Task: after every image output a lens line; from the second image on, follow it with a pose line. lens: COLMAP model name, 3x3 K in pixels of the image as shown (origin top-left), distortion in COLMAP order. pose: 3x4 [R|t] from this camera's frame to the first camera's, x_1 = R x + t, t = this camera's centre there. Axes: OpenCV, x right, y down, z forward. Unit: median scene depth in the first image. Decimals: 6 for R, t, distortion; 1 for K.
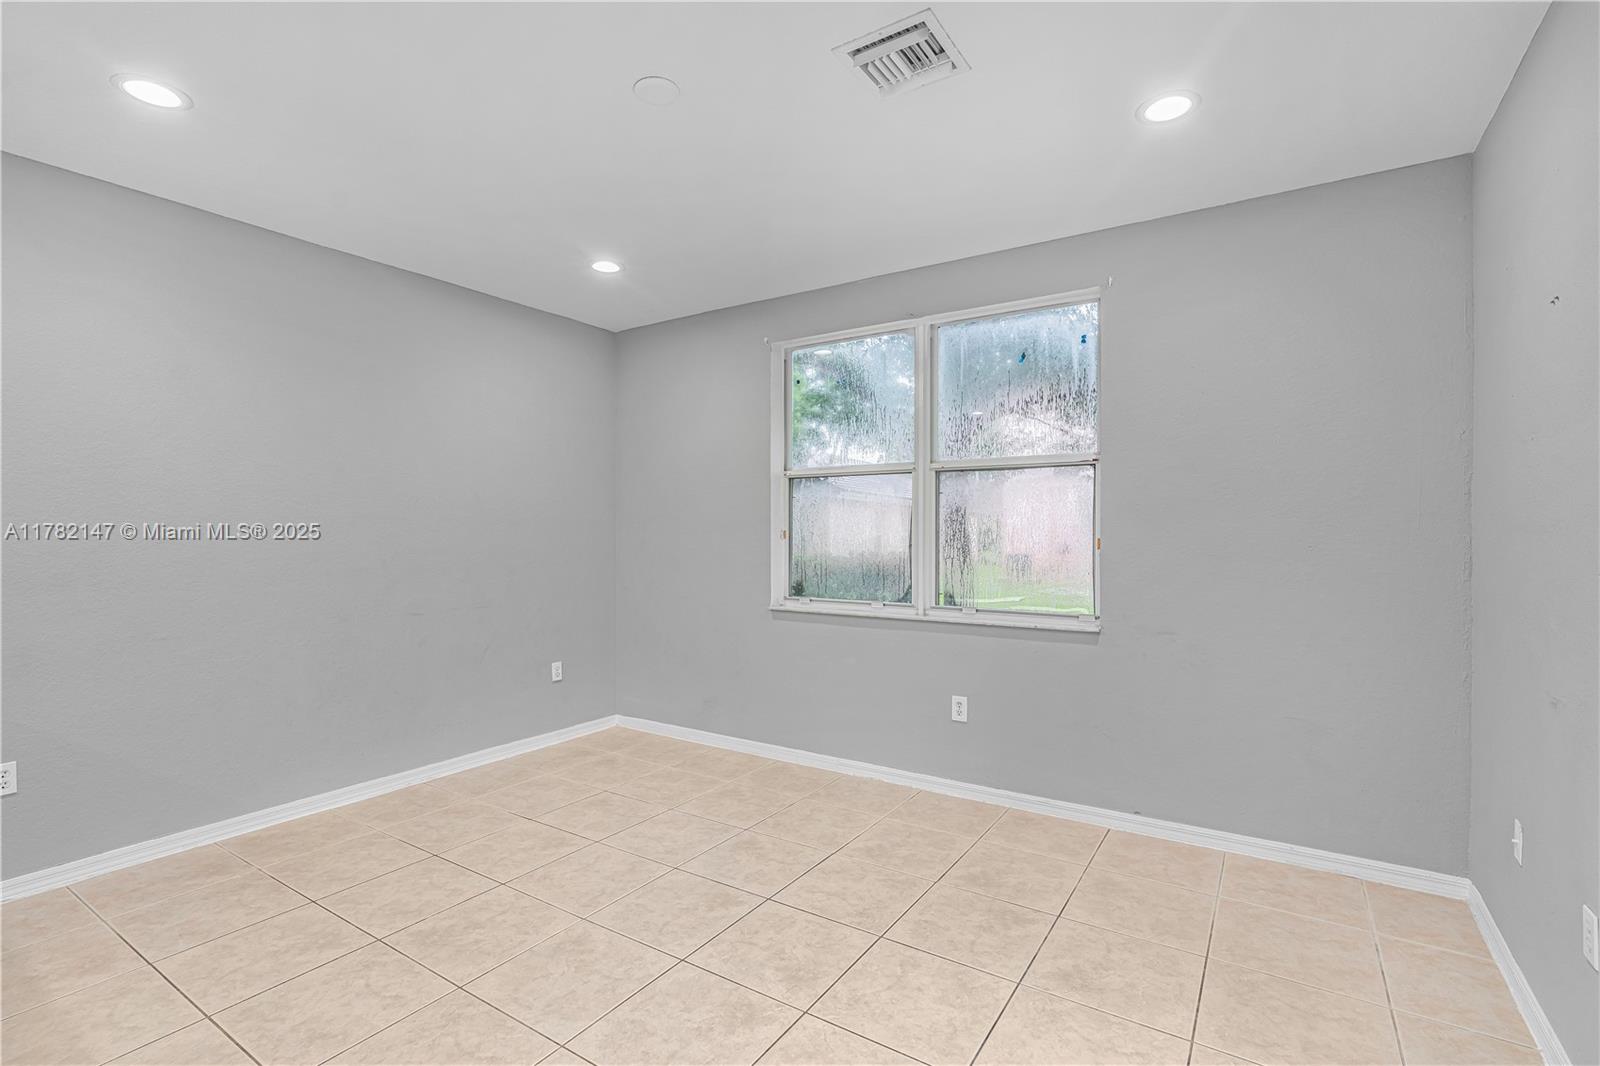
lens RADIAL K [[731.4, 0, 790.4], [0, 731.4, 537.6], [0, 0, 1]] dist [-0.011863, 0.003102]
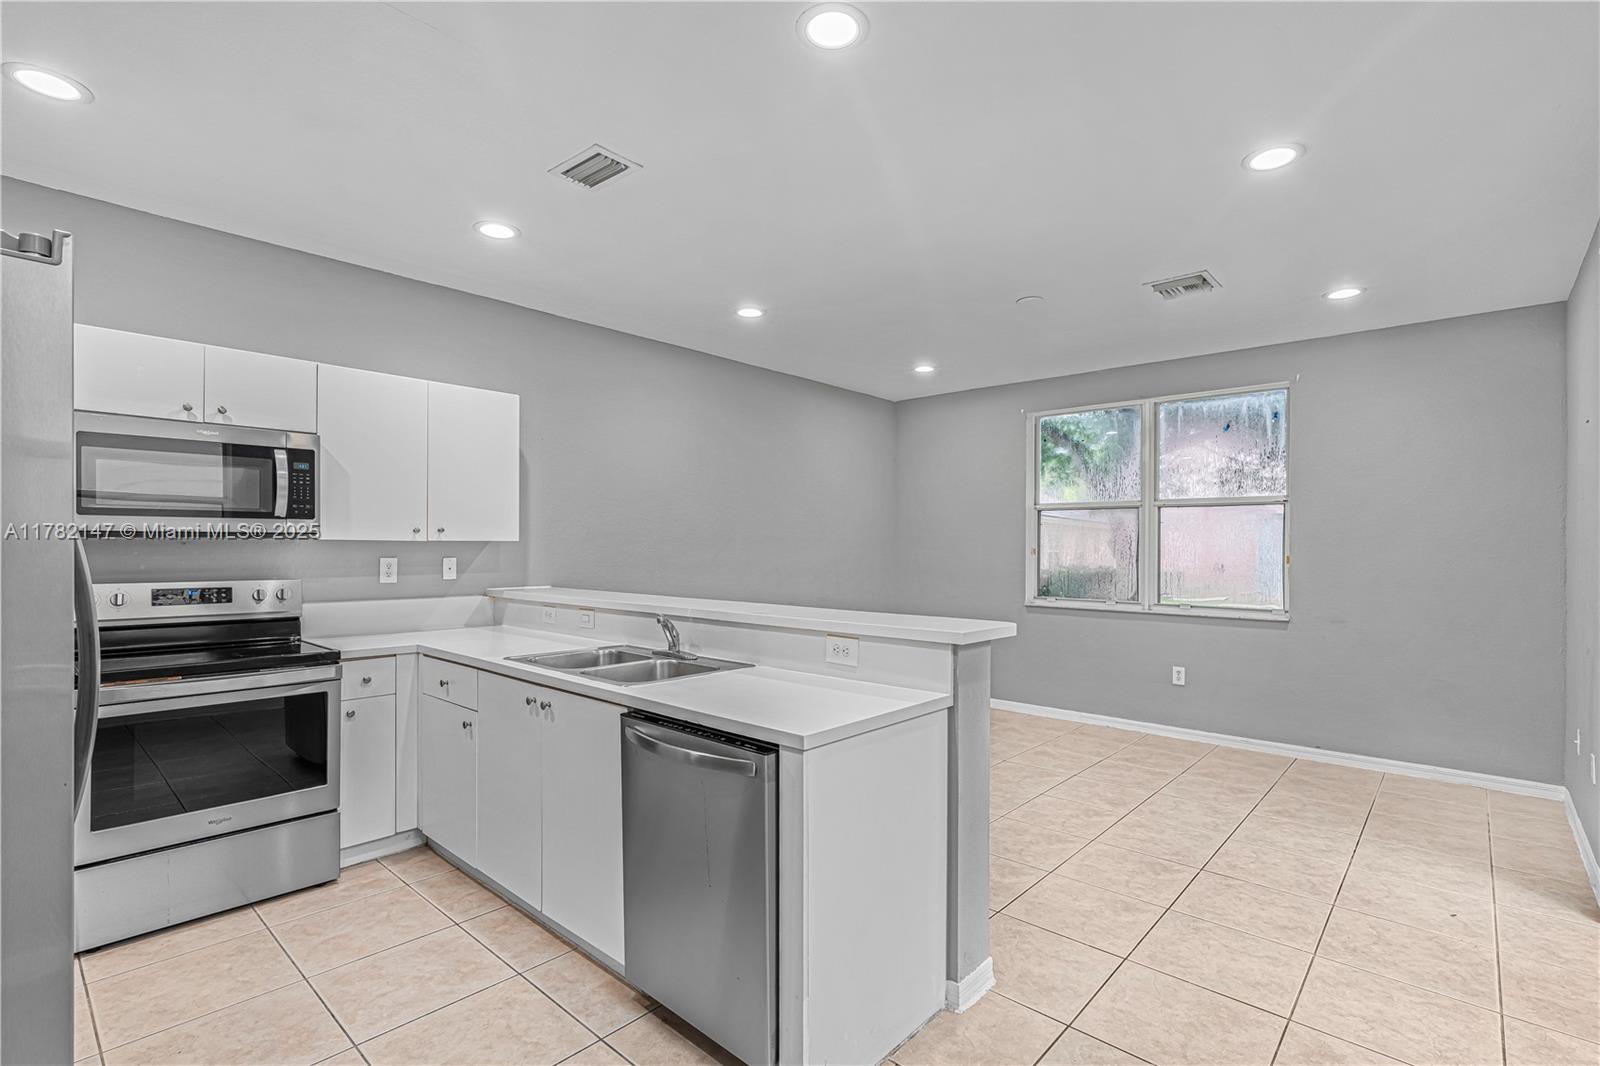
lens RADIAL K [[731.4, 0, 799.9], [0, 731.4, 545.7], [0, 0, 1]] dist [-0.011863, 0.003102]
pose [[0.988621, 0.005941, -0.150311, -0.305579], [-0.007416, 0.999930, -0.009251, 0.001437], [0.150246, 0.010261, 0.988595, -0.548130]]
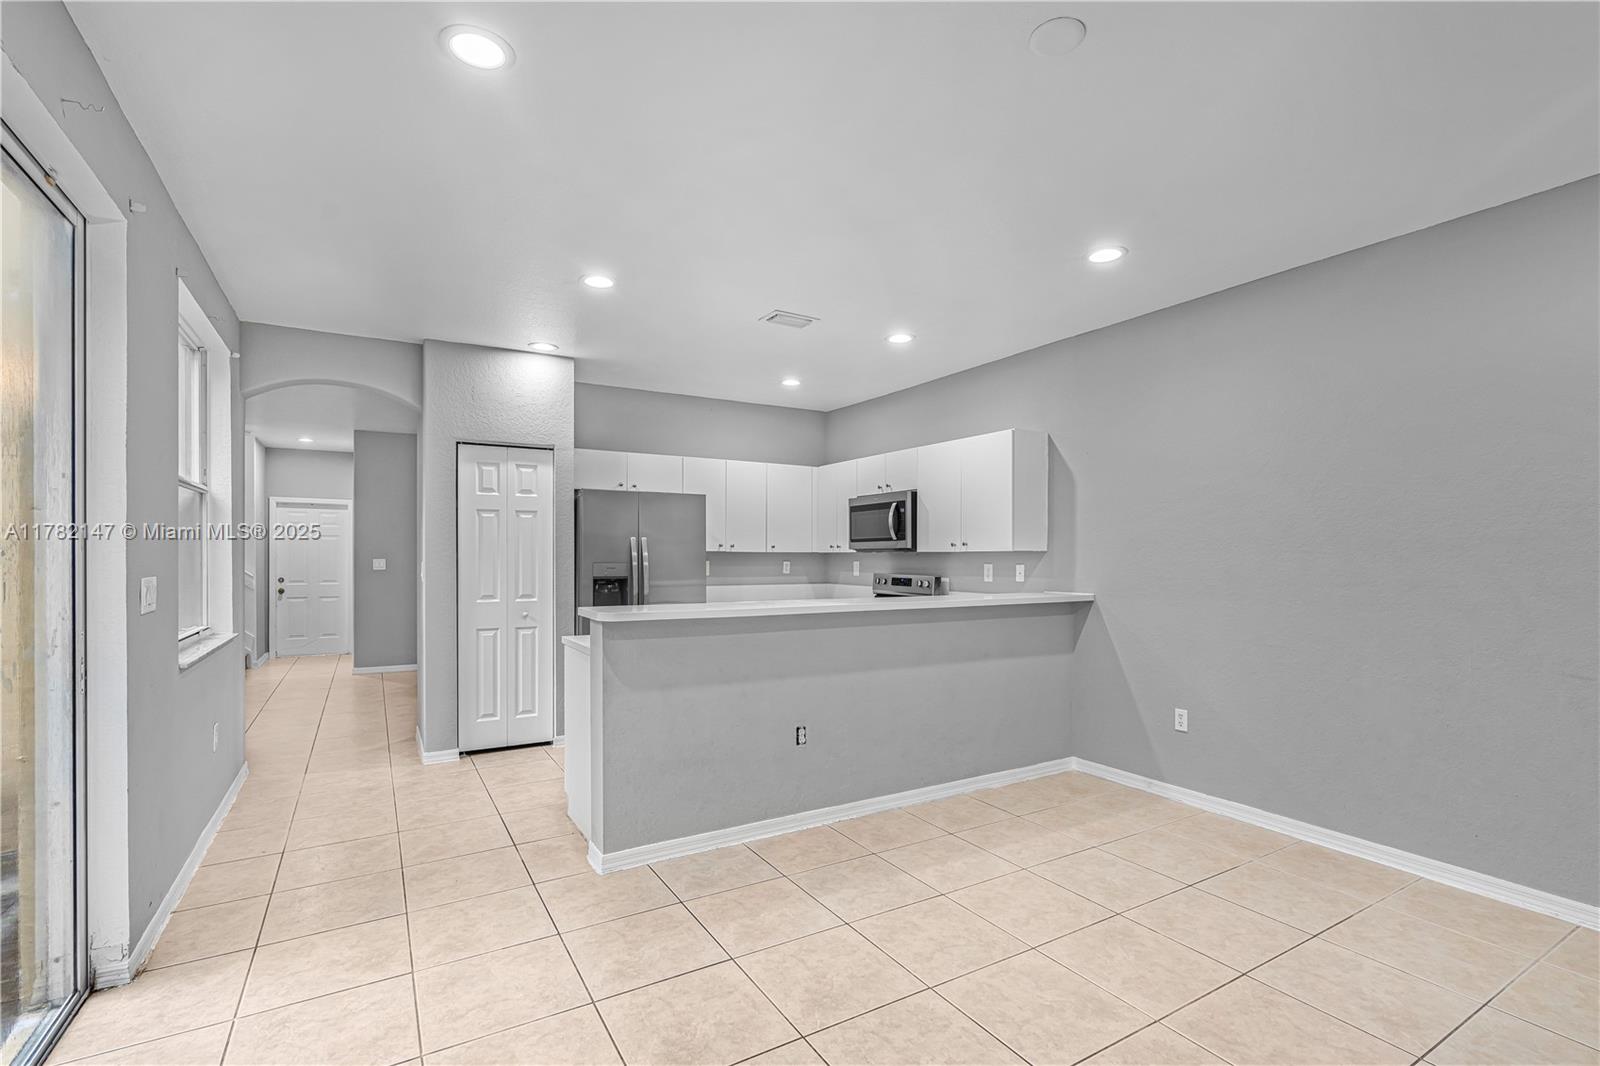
lens RADIAL K [[731.4, 0, 812.5], [0, 731.4, 560.7], [0, 0, 1]] dist [-0.011863, 0.003102]
pose [[-0.418099, 0.005413, -0.908385, 0.341456], [-0.008706, 0.999912, 0.009965, -0.003973], [0.908360, 0.012075, -0.418015, 0.524699]]
